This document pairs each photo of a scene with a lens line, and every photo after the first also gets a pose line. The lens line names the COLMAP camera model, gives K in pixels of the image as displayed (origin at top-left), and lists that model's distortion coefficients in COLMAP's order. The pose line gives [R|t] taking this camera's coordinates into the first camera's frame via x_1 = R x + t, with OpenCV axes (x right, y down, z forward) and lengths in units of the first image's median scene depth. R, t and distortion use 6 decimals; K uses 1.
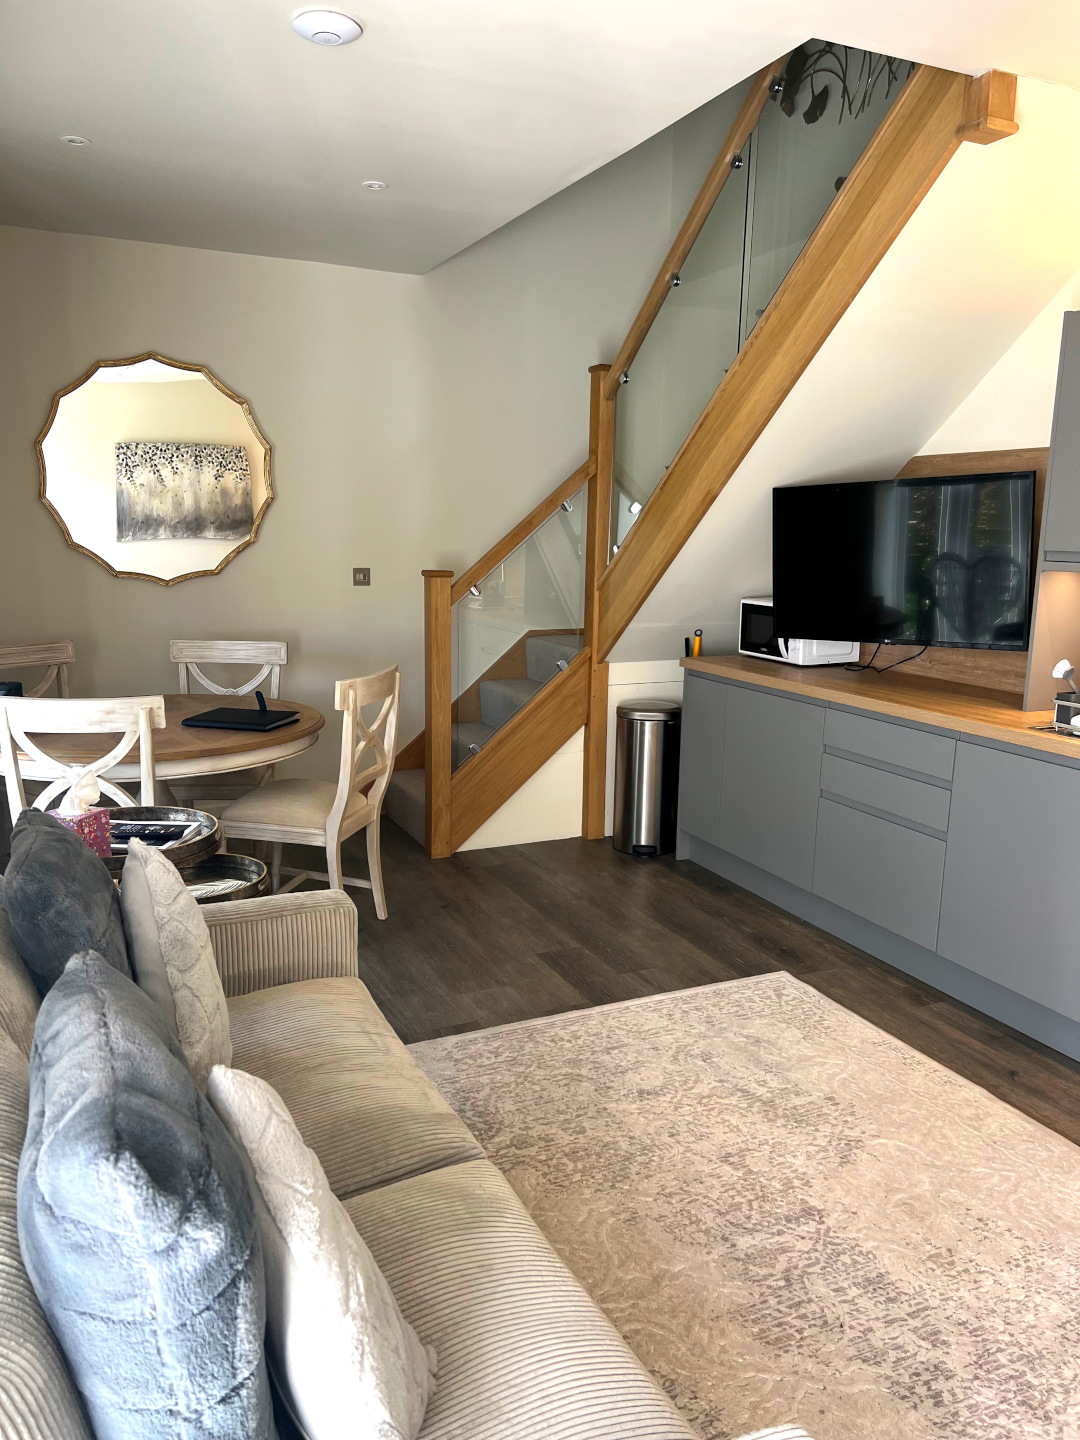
lens RADIAL K [[1077.7, 0, 540.0], [0, 1077.7, 720.0], [0, 0, 1]] dist [0.040115, -0.043839]
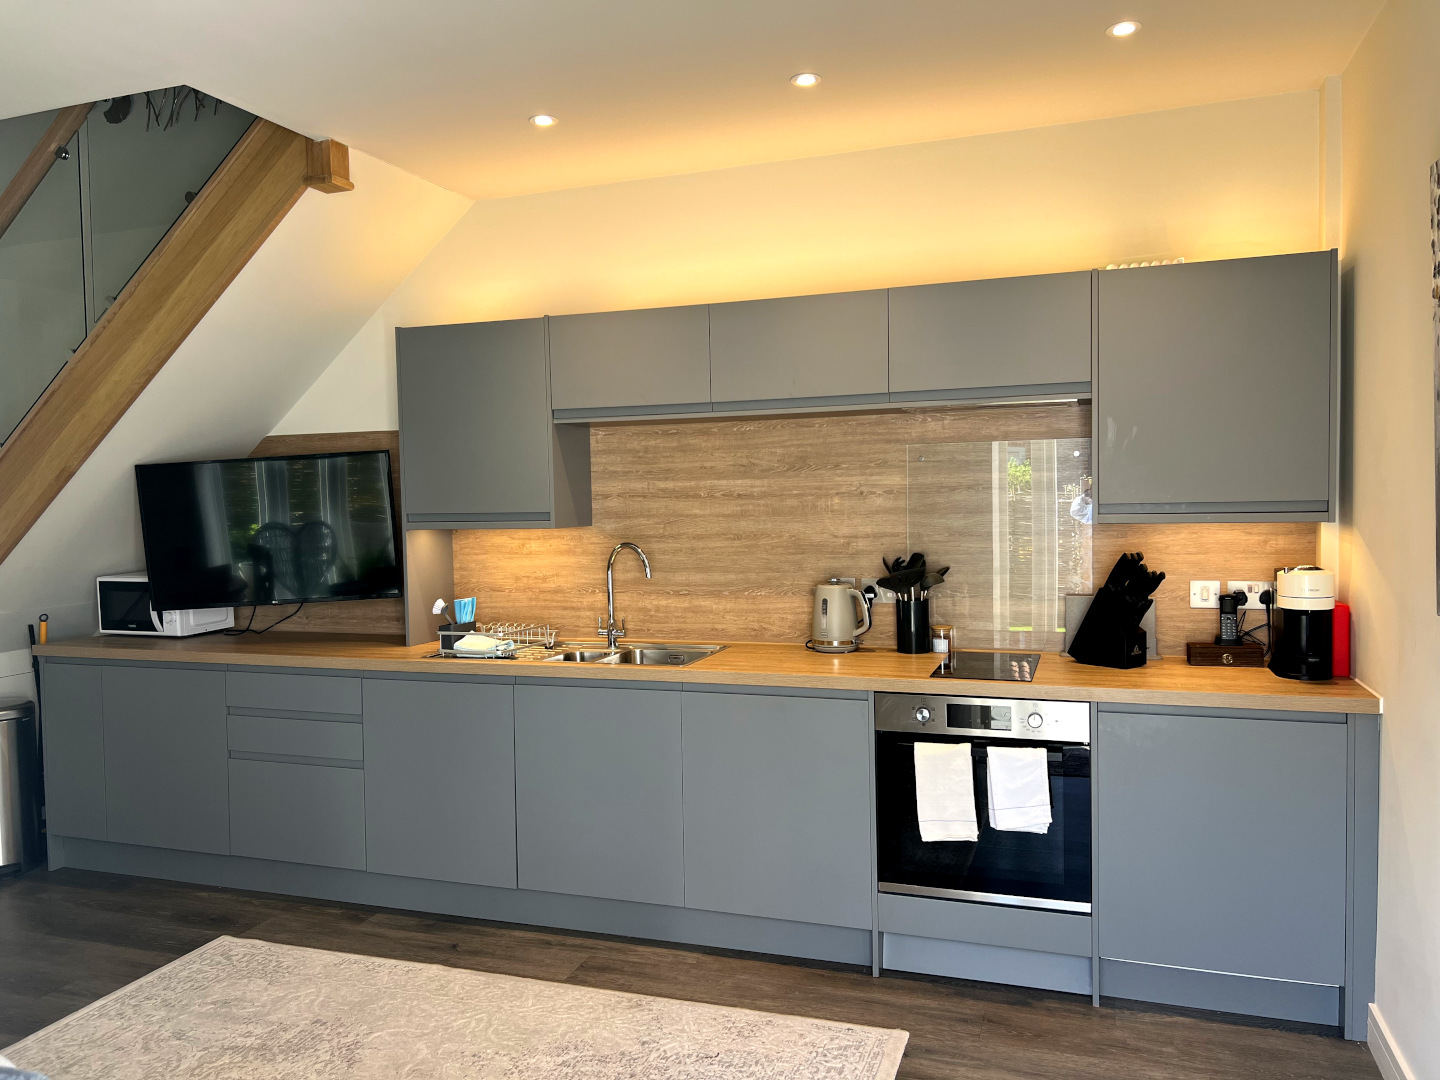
lens RADIAL K [[1072.0, 0, 718.8], [0, 1072.0, 519.5], [0, 0, 1]] dist [0.006549, 0.005721]
pose [[0.695963, -0.046619, 0.716563, -0.161289], [0.157643, 0.983466, -0.089127, 0.014212], [-0.700560, 0.174990, 0.691805, -0.086121]]
